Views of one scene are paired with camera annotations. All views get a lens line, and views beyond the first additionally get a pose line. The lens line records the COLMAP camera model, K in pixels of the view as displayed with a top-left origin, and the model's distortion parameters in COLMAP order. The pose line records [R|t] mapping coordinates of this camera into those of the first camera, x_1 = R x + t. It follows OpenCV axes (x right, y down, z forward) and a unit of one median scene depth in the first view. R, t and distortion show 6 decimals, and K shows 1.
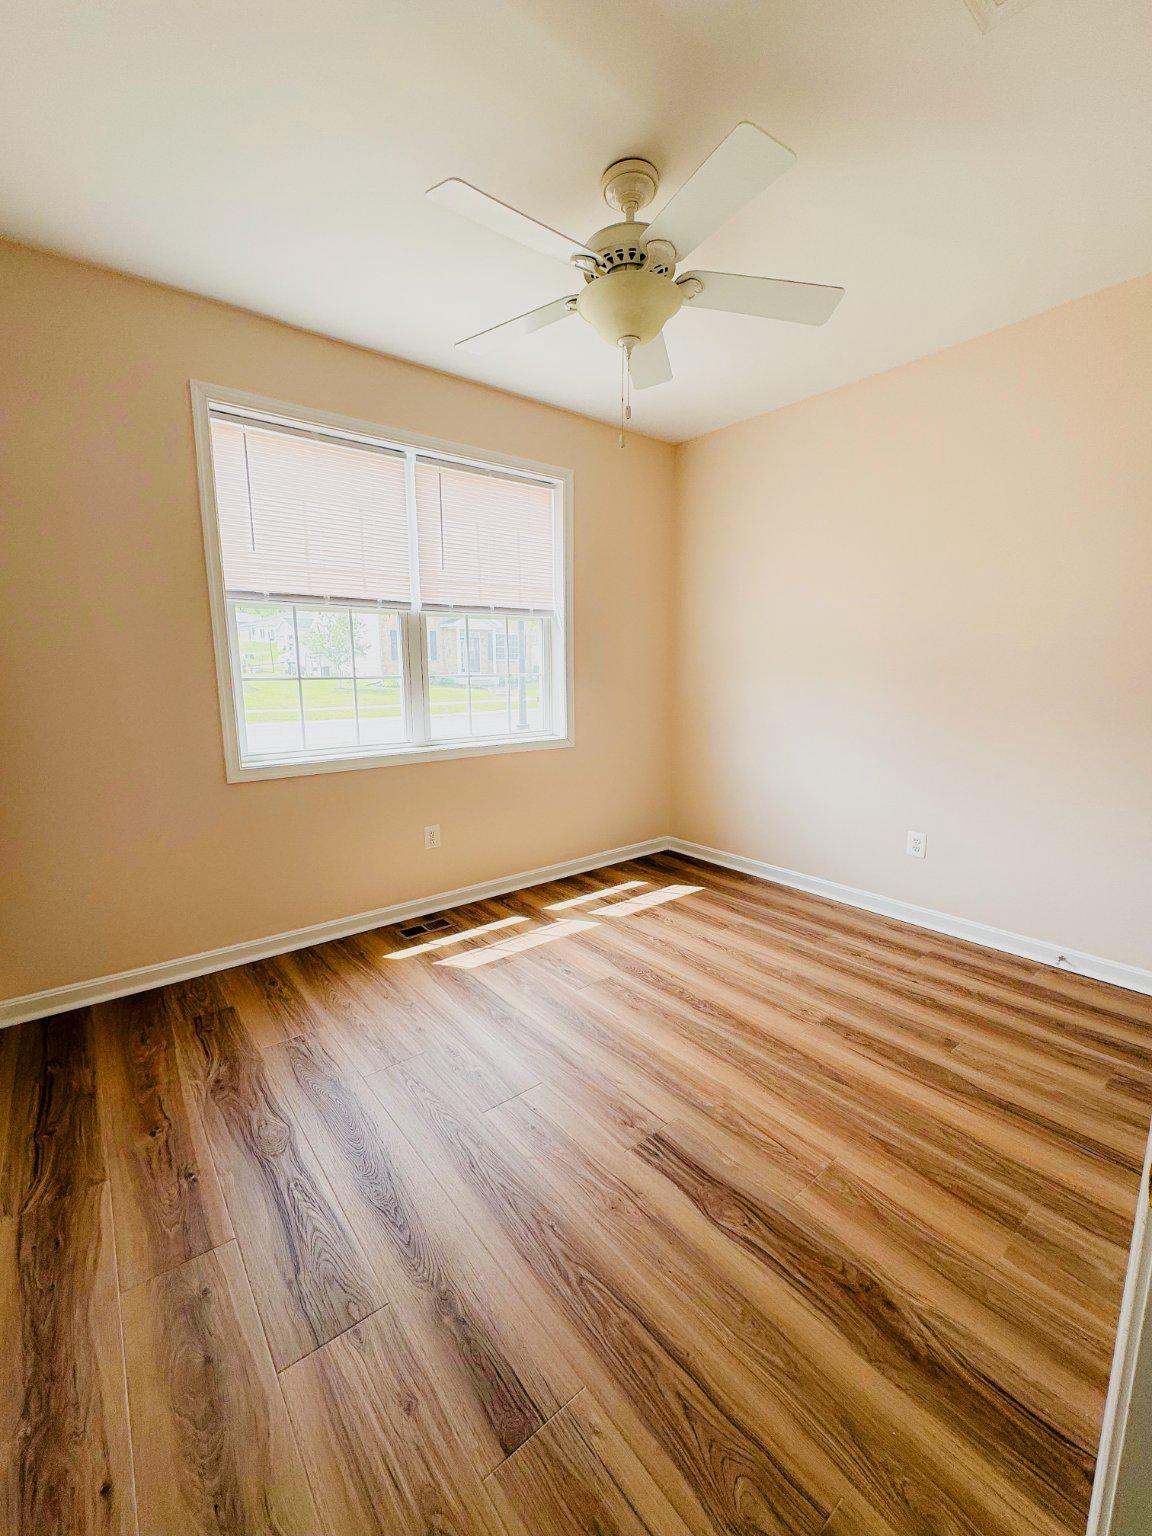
lens RADIAL K [[627.4, 0, 584.0], [0, 627.4, 764.0], [0, 0, 1]] dist [-0.004754, 0.000625]
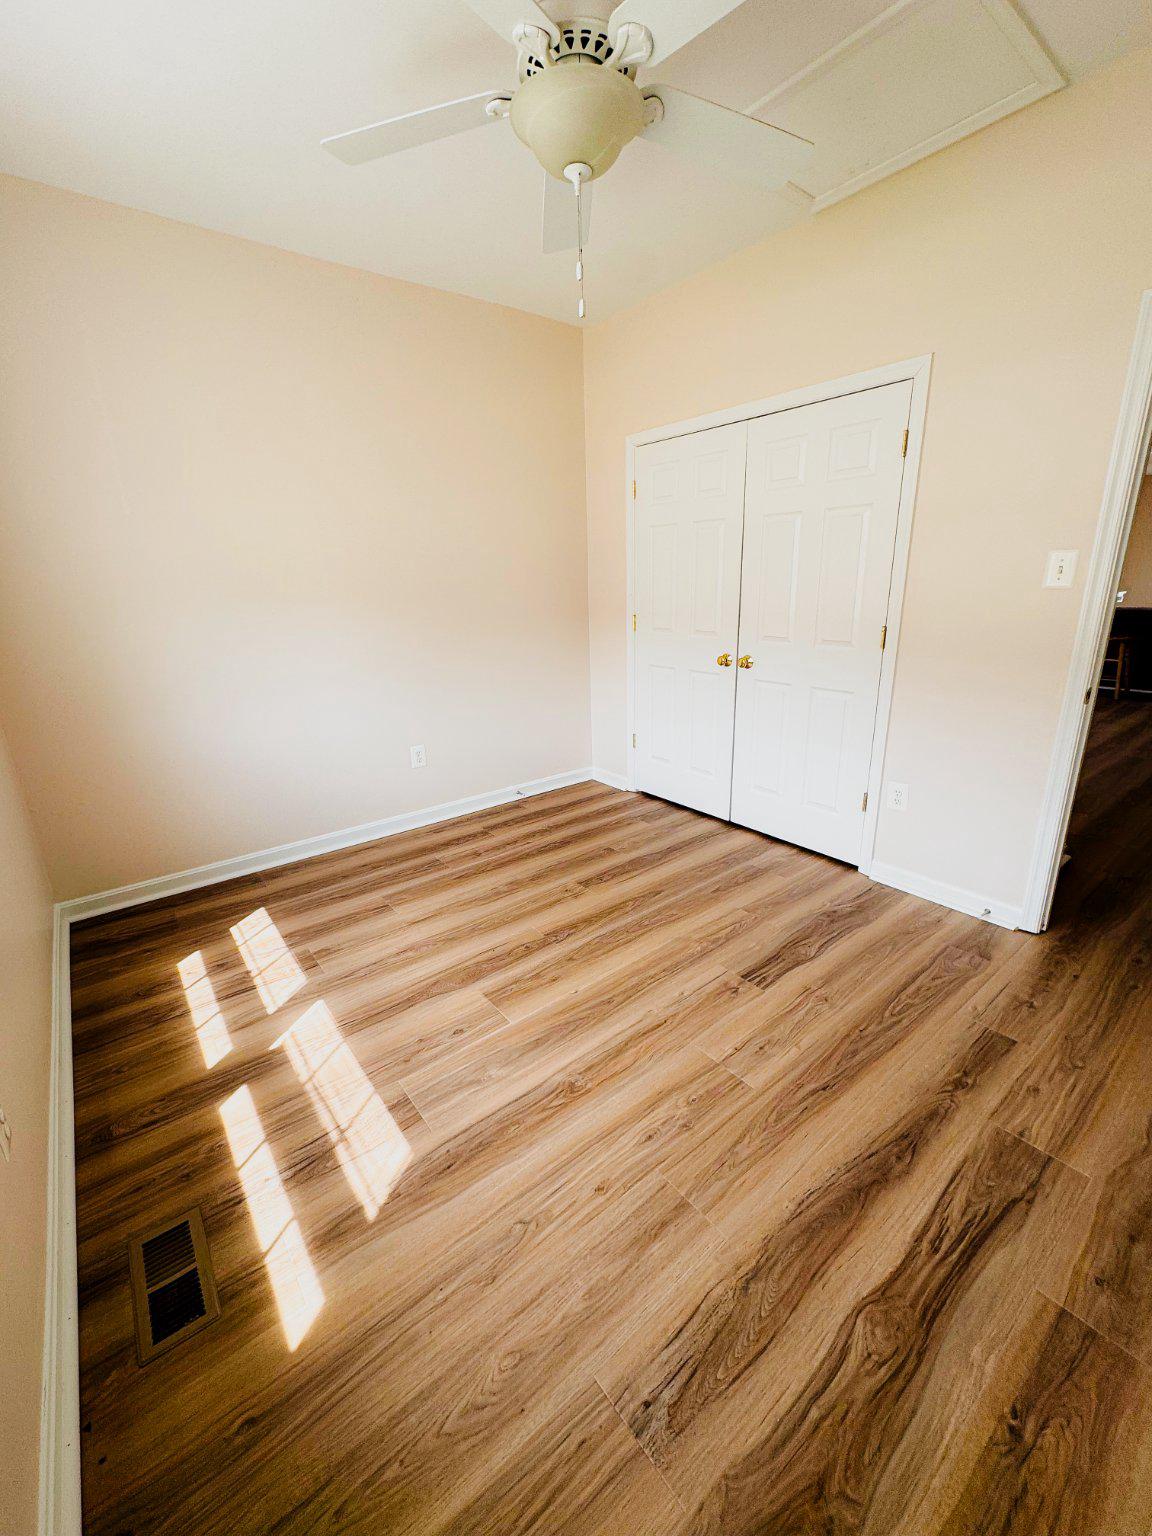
lens RADIAL K [[627.4, 0, 571.8], [0, 627.4, 756.3], [0, 0, 1]] dist [-0.004754, 0.000625]
pose [[0.022829, -0.274615, 0.961283, -0.596633], [0.182230, 0.946568, 0.266084, -0.132271], [-0.982991, 0.169100, 0.071652, 0.720523]]
